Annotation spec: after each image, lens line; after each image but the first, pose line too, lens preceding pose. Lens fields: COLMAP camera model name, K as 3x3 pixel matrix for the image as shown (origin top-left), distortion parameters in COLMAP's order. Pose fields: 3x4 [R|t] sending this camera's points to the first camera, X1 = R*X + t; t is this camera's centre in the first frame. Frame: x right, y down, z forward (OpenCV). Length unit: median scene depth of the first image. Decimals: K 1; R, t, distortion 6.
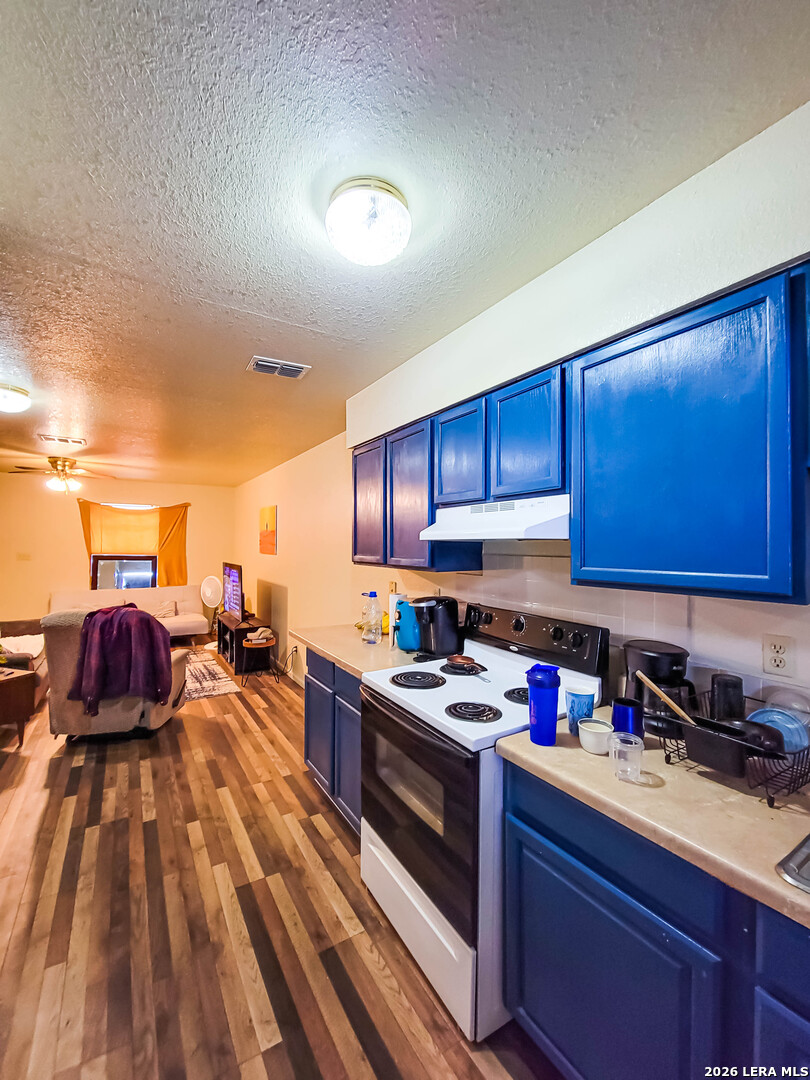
lens RADIAL K [[500.6, 0, 420.5], [0, 500.6, 543.7], [0, 0, 1]] dist [0.001051, -0.004991]
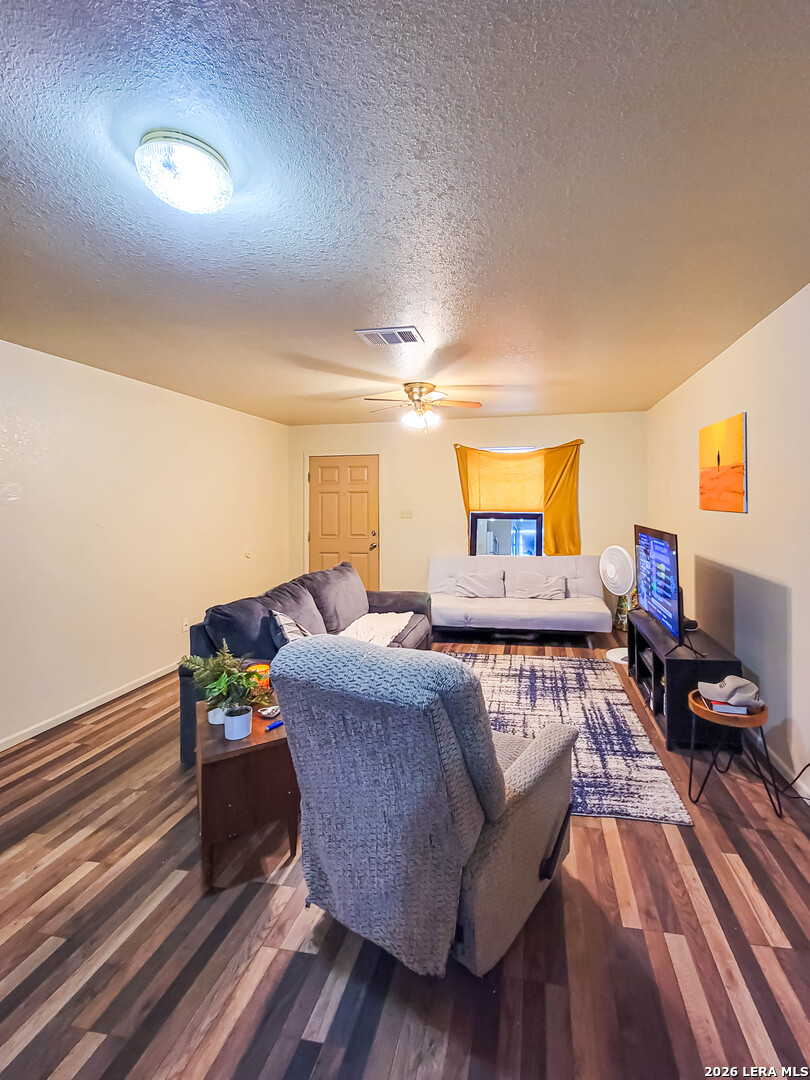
lens RADIAL K [[483.7, 0, 443.5], [0, 483.7, 499.3], [0, 0, 1]] dist [-0.004052, 0.000069]
pose [[0.748903, -0.017045, -0.662461, -0.202240], [0.015600, 0.999846, -0.008090, 0.008174], [0.662496, -0.004276, 0.749053, 0.460631]]
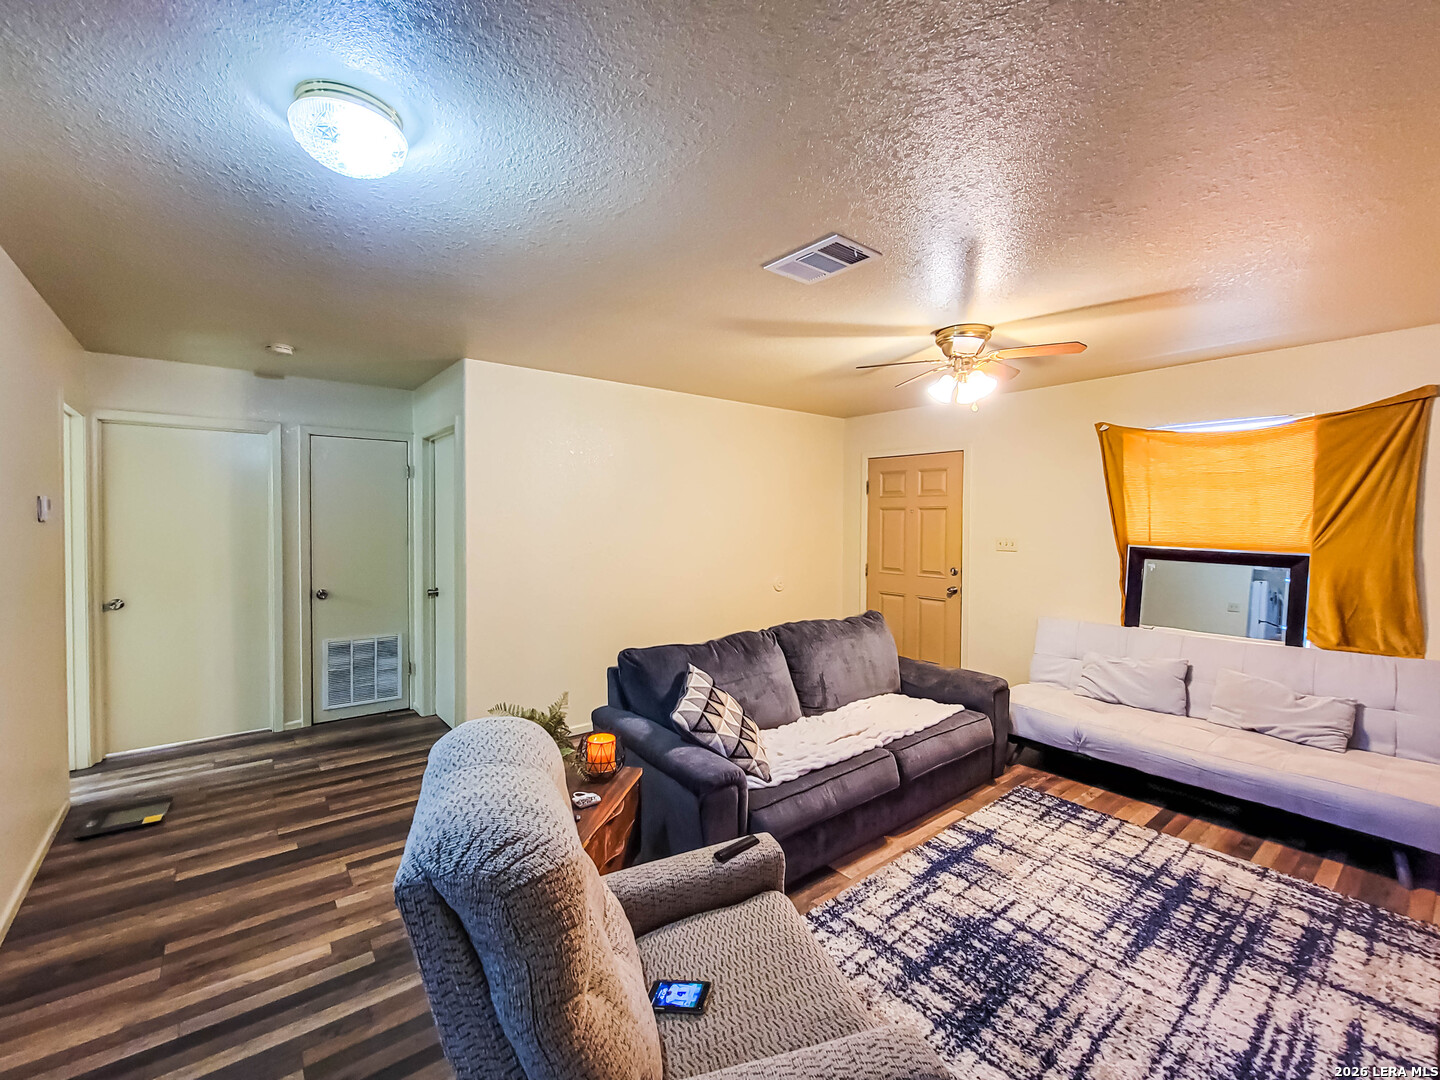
lens RADIAL K [[614.4, 0, 691.2], [0, 614.4, 528.7], [0, 0, 1]] dist [0.002082, -0.003366]
pose [[0.101542, 0.009788, -0.994783, -0.185575], [-0.002846, 0.999950, 0.009548, 0.003383], [0.994827, 0.001862, 0.101565, 0.673267]]
